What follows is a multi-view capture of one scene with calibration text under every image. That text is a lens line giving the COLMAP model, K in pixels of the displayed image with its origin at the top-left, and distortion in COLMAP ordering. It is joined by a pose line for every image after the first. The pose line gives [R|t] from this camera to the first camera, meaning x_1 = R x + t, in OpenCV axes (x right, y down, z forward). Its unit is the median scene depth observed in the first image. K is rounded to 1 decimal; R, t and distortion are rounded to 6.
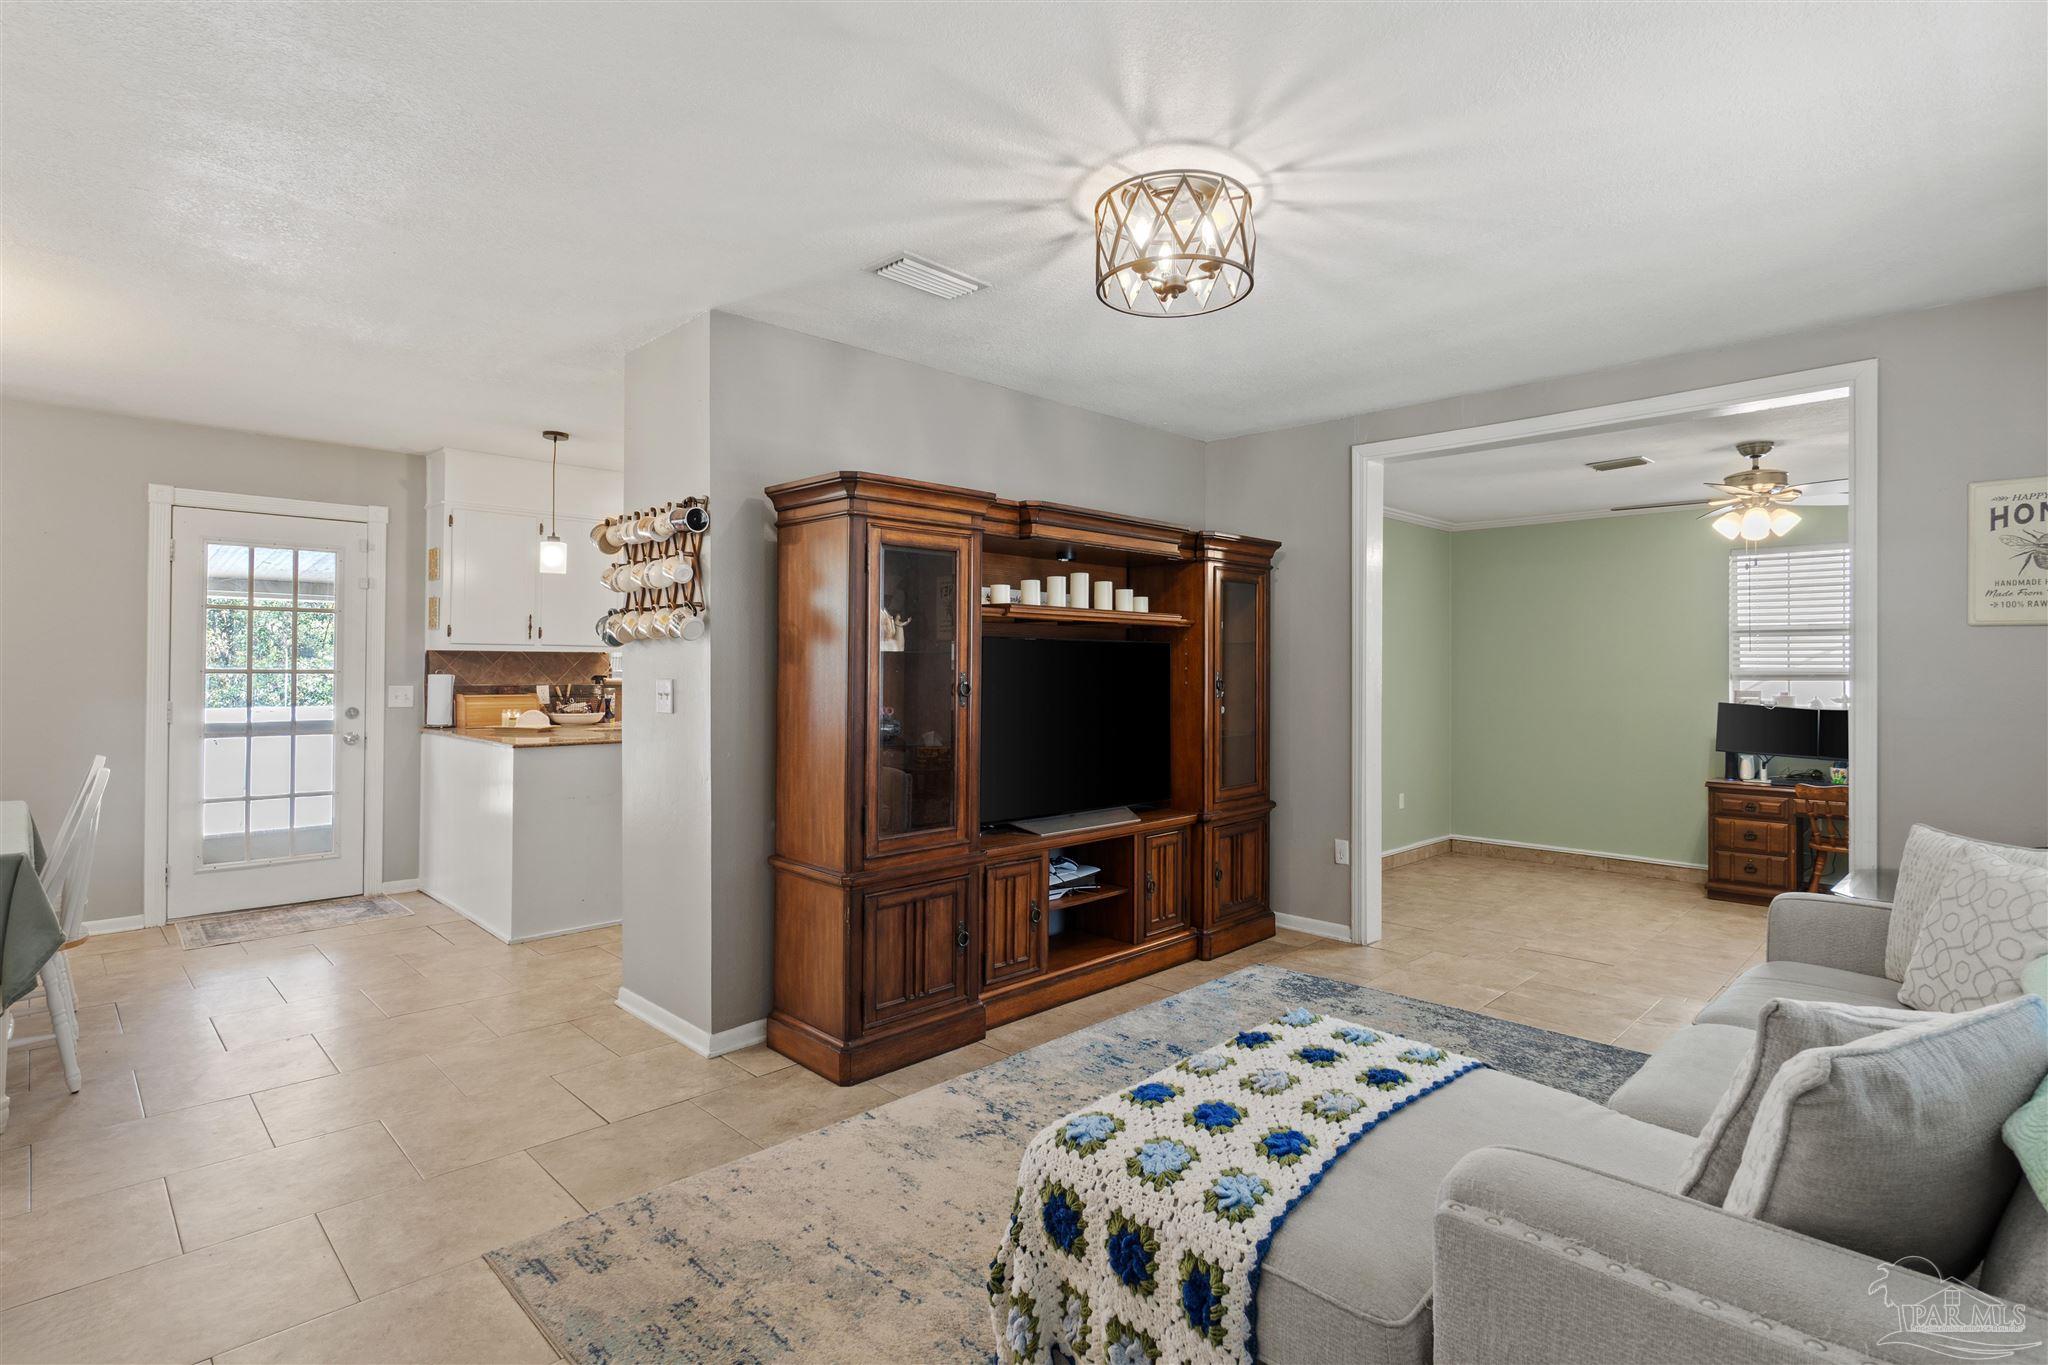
lens RADIAL K [[1002.3, 0, 1031.6], [0, 1002.3, 663.4], [0, 0, 1]] dist [-0.004073, -0.000396]
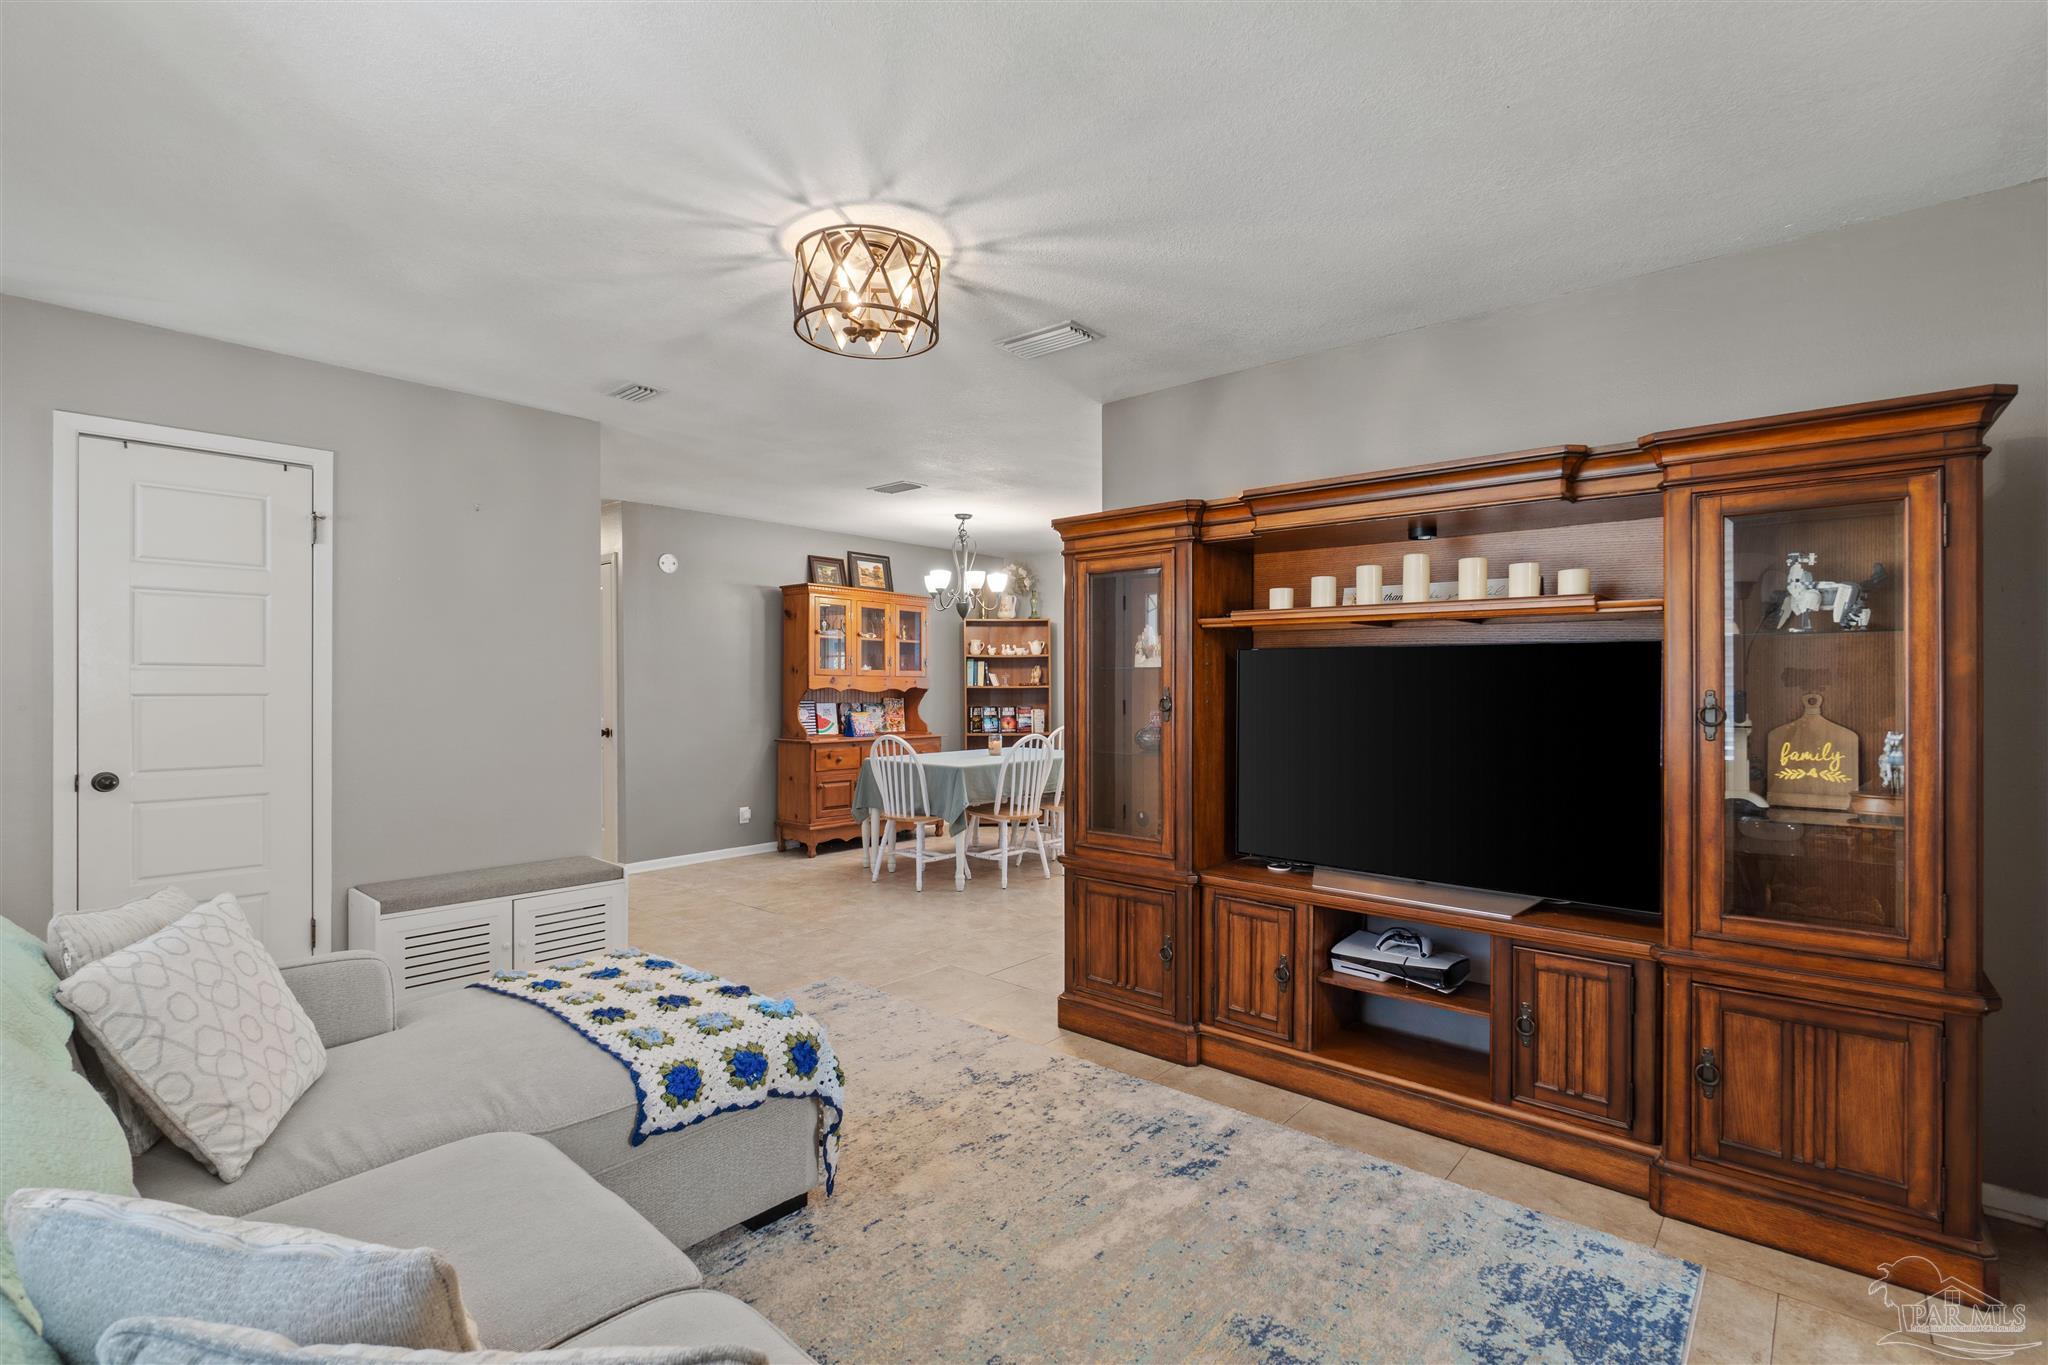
lens RADIAL K [[929.4, 0, 1030.3], [0, 929.4, 689.6], [0, 0, 1]] dist [-0.011110, 0.000125]
pose [[0.075413, 0.004895, -0.997140, 0.853826], [0.001319, 0.999987, 0.005009, 0.006600], [0.997152, -0.001693, 0.075405, 0.804299]]
